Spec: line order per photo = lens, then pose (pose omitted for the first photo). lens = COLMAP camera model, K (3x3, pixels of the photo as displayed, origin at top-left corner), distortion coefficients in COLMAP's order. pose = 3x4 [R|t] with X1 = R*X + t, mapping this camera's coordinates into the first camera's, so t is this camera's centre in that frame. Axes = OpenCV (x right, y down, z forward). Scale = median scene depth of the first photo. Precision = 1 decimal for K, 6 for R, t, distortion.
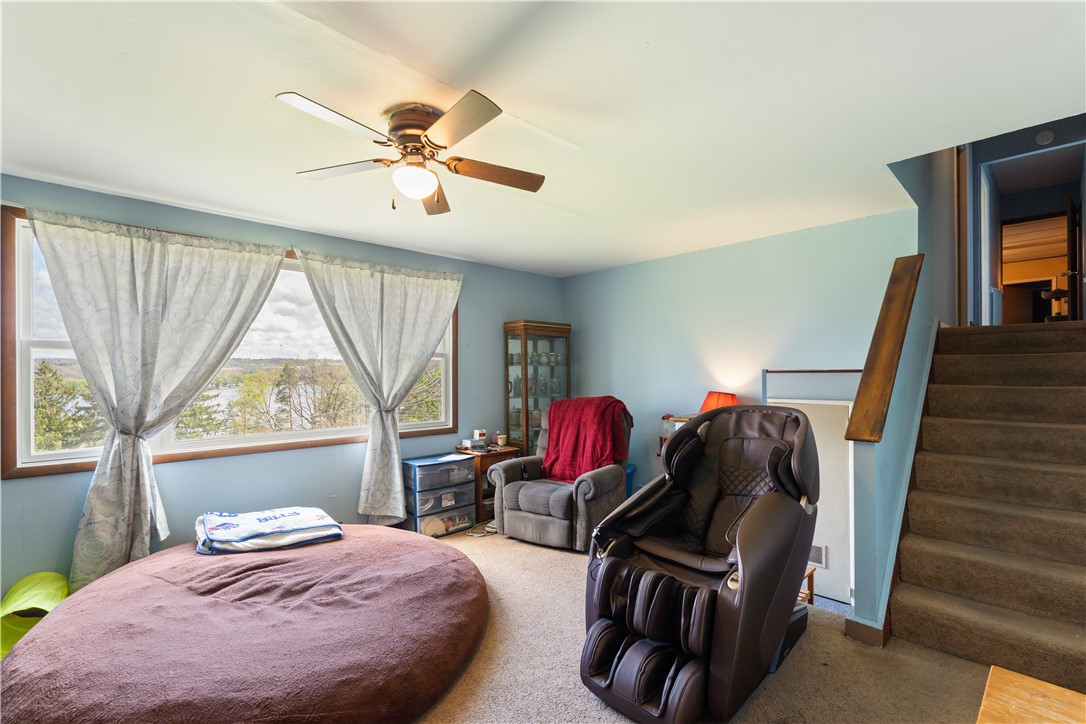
lens RADIAL K [[495.3, 0, 544.2], [0, 495.3, 386.6], [0, 0, 1]] dist [-0.000965, -0.000227]
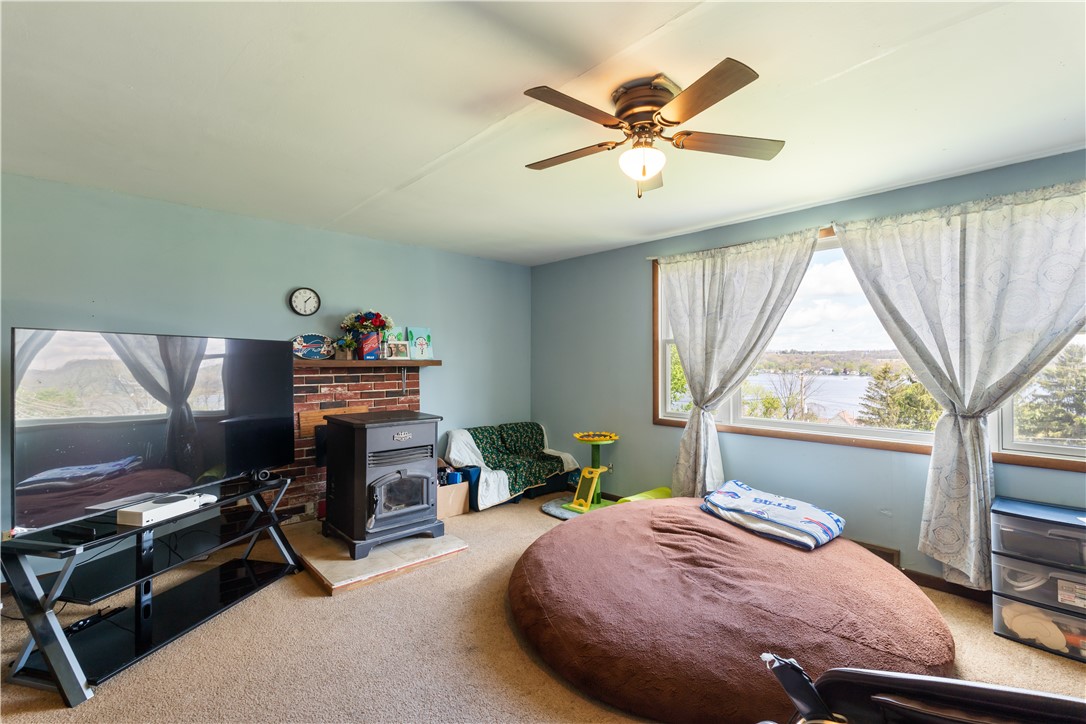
lens RADIAL K [[488.9, 0, 543.0], [0, 488.9, 362.0], [0, 0, 1]] dist [-0.002539, -0.000751]
pose [[-0.030493, 0.005024, -0.999522, 0.490987], [-0.027568, 0.999603, 0.005865, -0.017781], [0.999155, 0.027734, -0.030342, 0.591792]]
